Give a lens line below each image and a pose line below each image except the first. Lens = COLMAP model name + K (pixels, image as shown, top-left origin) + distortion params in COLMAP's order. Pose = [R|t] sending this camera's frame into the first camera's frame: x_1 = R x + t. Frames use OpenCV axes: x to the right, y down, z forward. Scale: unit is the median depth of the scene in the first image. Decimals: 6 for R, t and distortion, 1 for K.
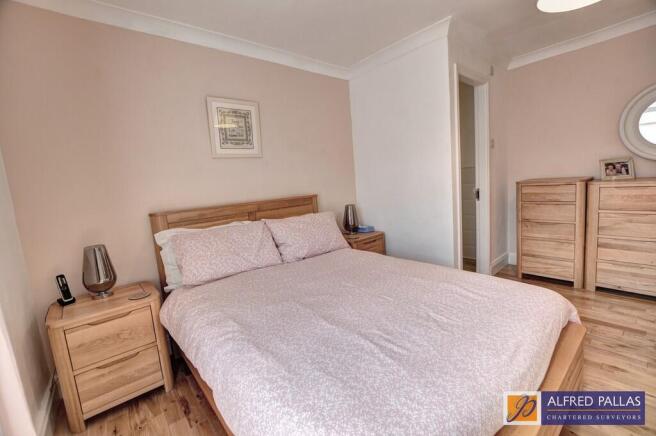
lens RADIAL K [[295.6, 0, 332.4], [0, 295.6, 217.6], [0, 0, 1]] dist [-0.021445, 0.000196]
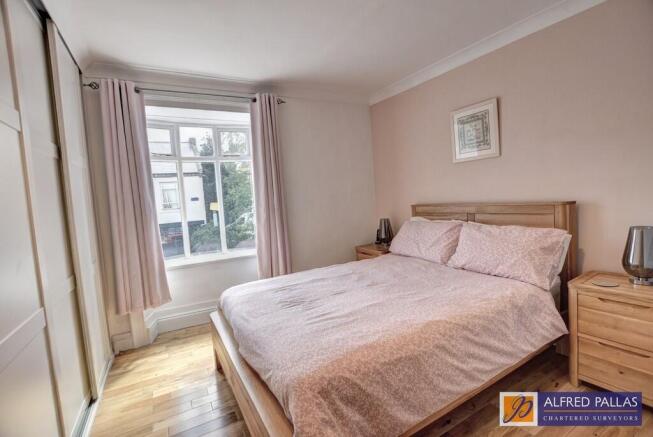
lens RADIAL K [[294.2, 0, 329.1], [0, 294.2, 217.2], [0, 0, 1]] dist [-0.021445, 0.000196]
pose [[-0.170241, 0.157295, -0.972767, 0.830433], [-0.031038, 0.985832, 0.164840, -0.161127], [0.984914, 0.058255, -0.162947, 0.683953]]
